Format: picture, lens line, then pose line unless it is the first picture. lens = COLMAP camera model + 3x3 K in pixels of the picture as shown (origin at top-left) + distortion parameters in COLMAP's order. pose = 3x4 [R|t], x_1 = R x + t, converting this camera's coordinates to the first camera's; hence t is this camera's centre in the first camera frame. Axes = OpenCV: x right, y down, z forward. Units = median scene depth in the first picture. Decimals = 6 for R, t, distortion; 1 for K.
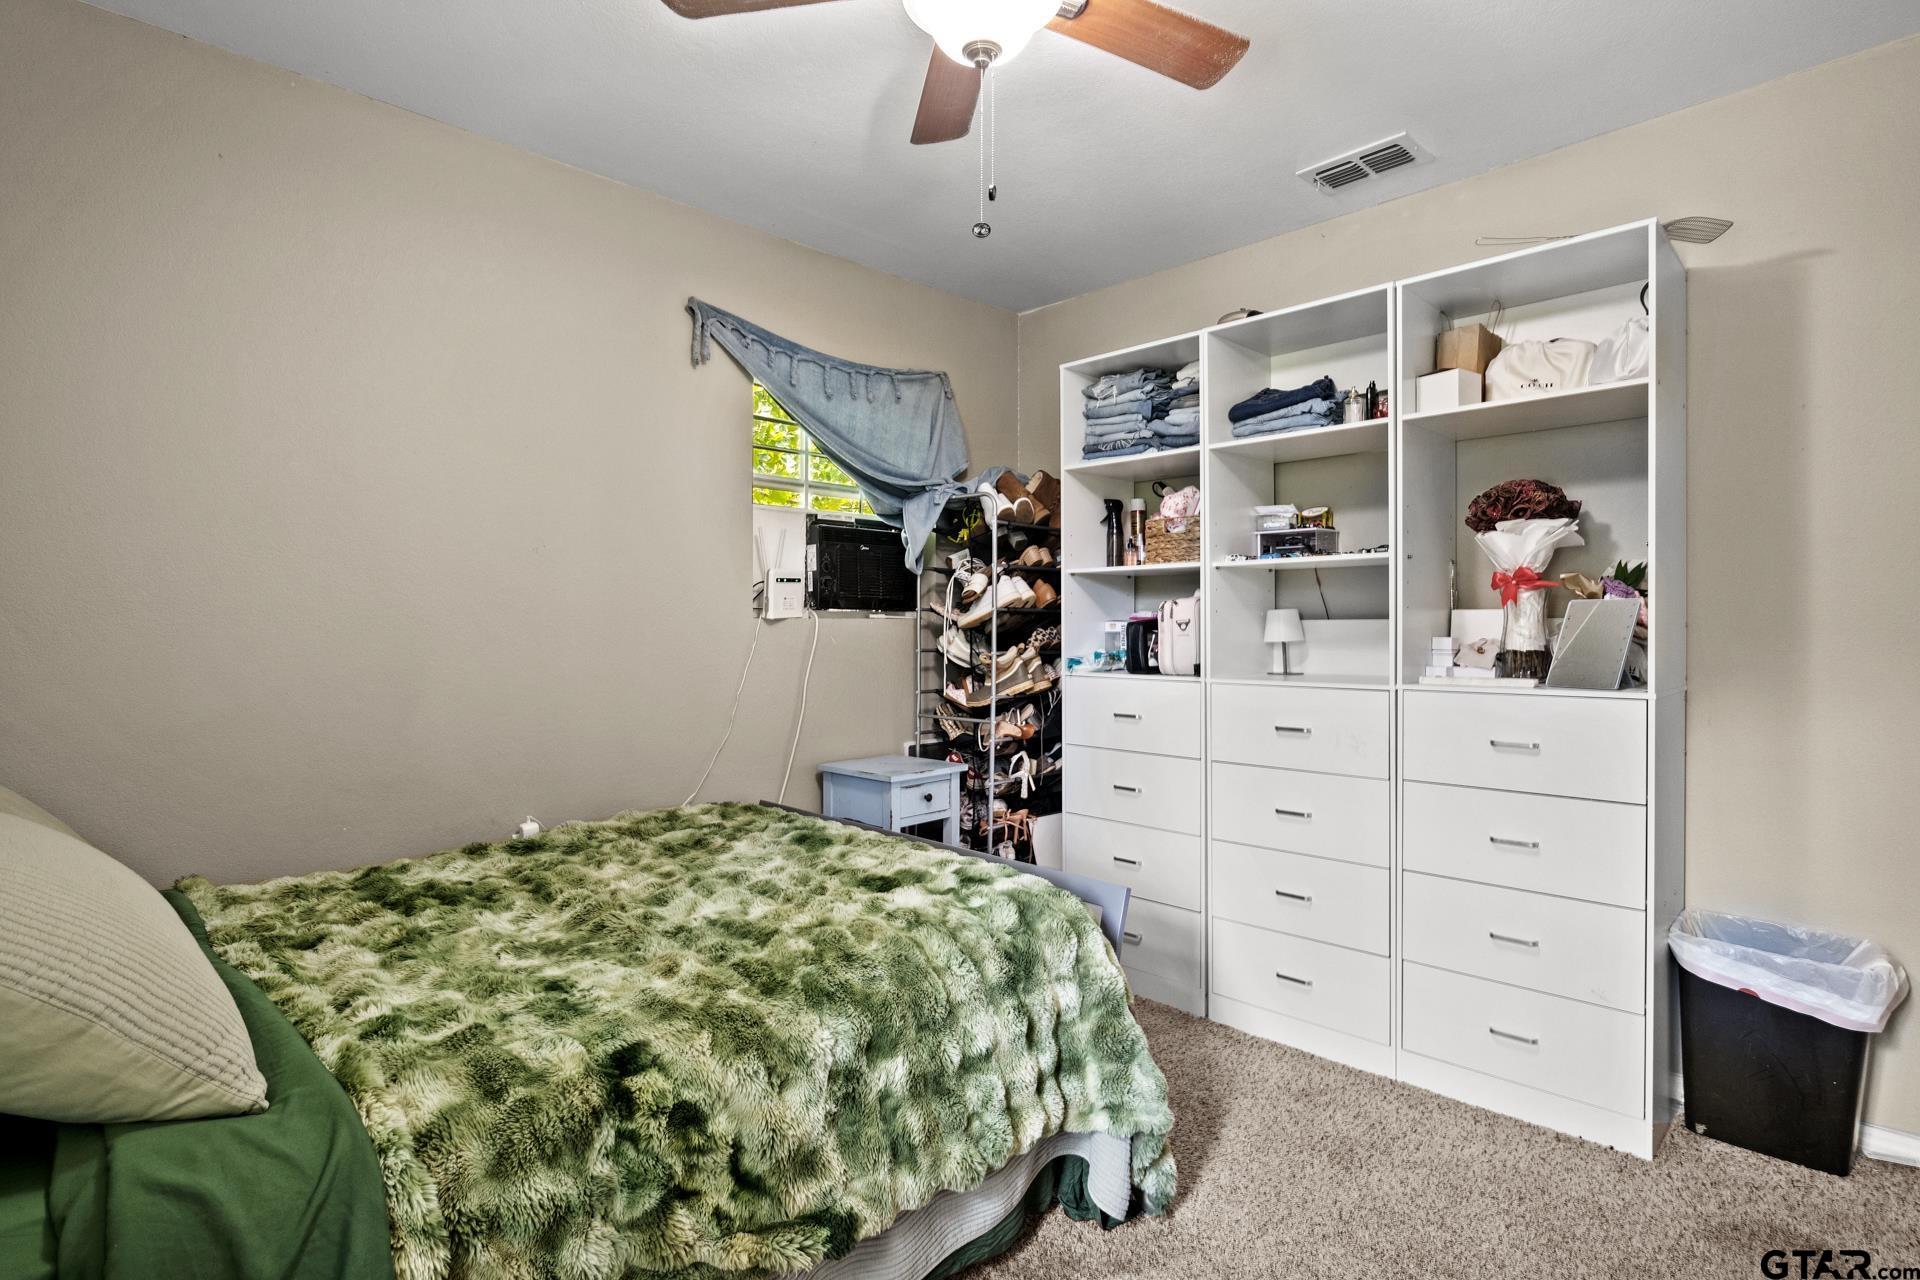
lens RADIAL K [[967.8, 0, 961.2], [0, 967.8, 631.9], [0, 0, 1]] dist [-0.010722, 0.003406]
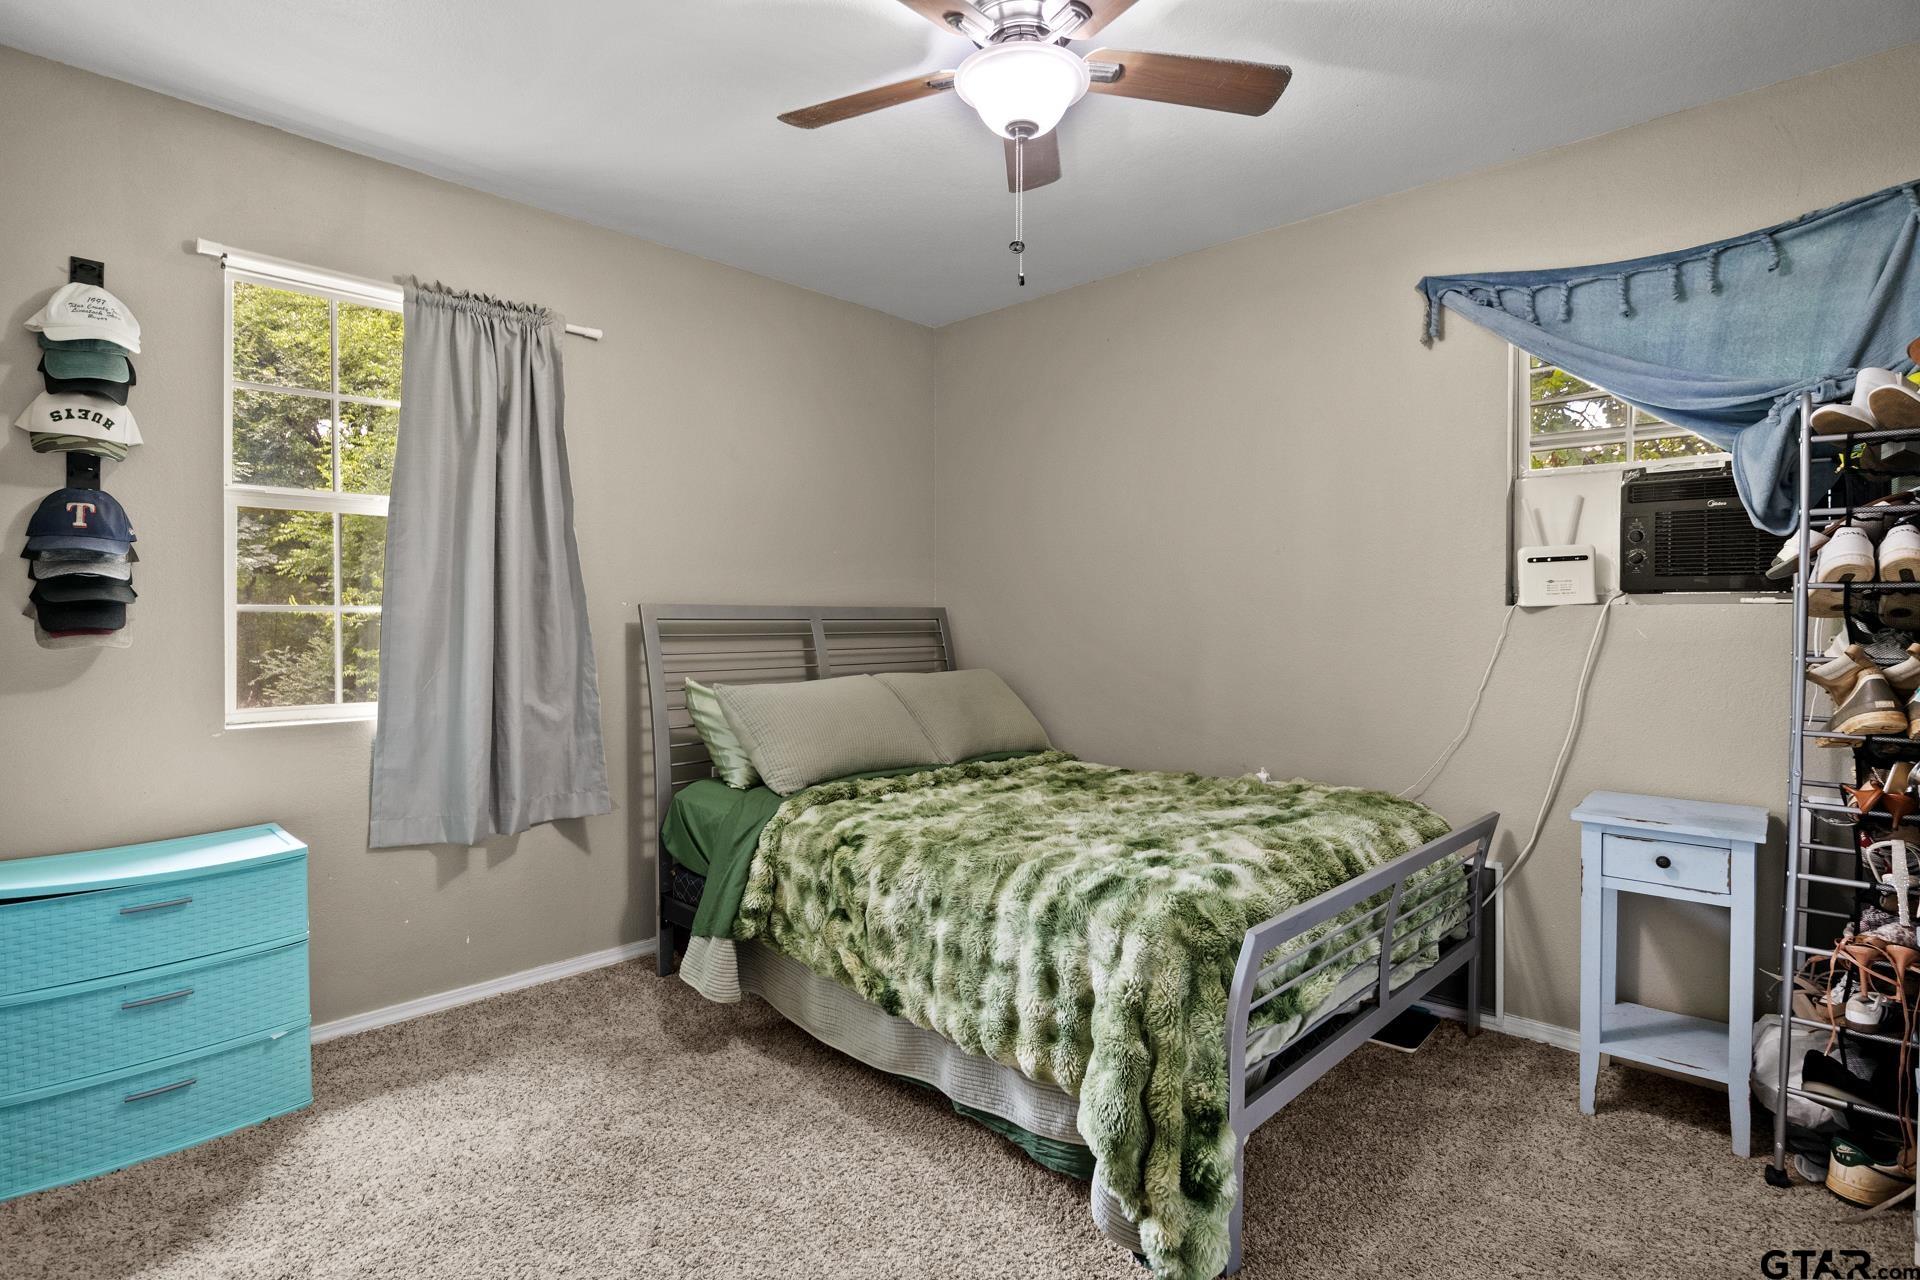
lens RADIAL K [[967.8, 0, 961.2], [0, 967.8, 632.5], [0, 0, 1]] dist [-0.010722, 0.003406]
pose [[0.027220, 0.016796, -0.999488, 0.610377], [-0.015597, 0.999744, 0.016376, 0.003441], [0.999508, 0.015144, 0.027475, 0.456657]]
